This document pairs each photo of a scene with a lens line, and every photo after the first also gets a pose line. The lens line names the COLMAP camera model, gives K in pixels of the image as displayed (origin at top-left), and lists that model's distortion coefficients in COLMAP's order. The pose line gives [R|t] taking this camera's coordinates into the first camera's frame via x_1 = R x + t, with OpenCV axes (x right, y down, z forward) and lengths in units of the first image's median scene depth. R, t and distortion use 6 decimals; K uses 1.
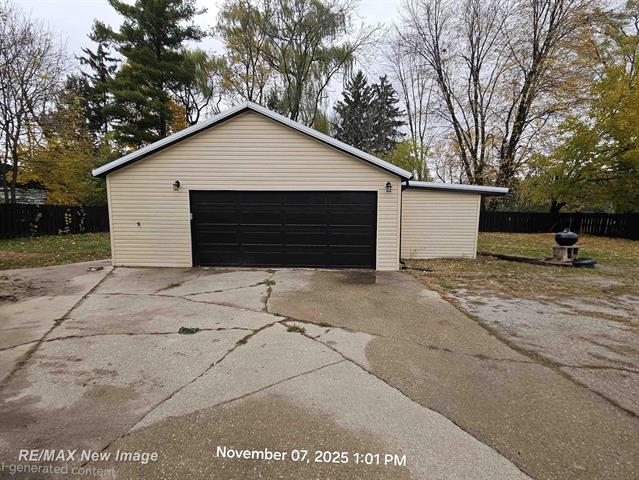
lens RADIAL K [[286.4, 0, 315.2], [0, 286.4, 244.2], [0, 0, 1]] dist [-0.001112, -0.000467]
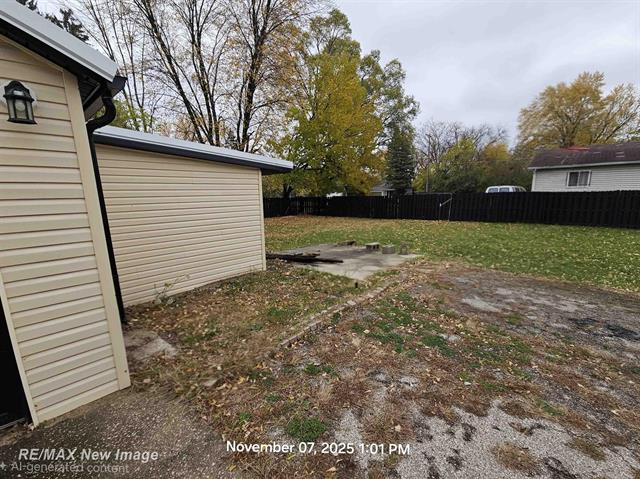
lens RADIAL K [[276.1, 0, 327.6], [0, 276.1, 245.8], [0, 0, 1]] dist [0.000996, -0.009306]
pose [[0.617442, -0.158834, 0.770413, 0.171089], [0.118393, 0.987010, 0.108605, -0.056050], [-0.777655, 0.024154, 0.628227, 0.504876]]
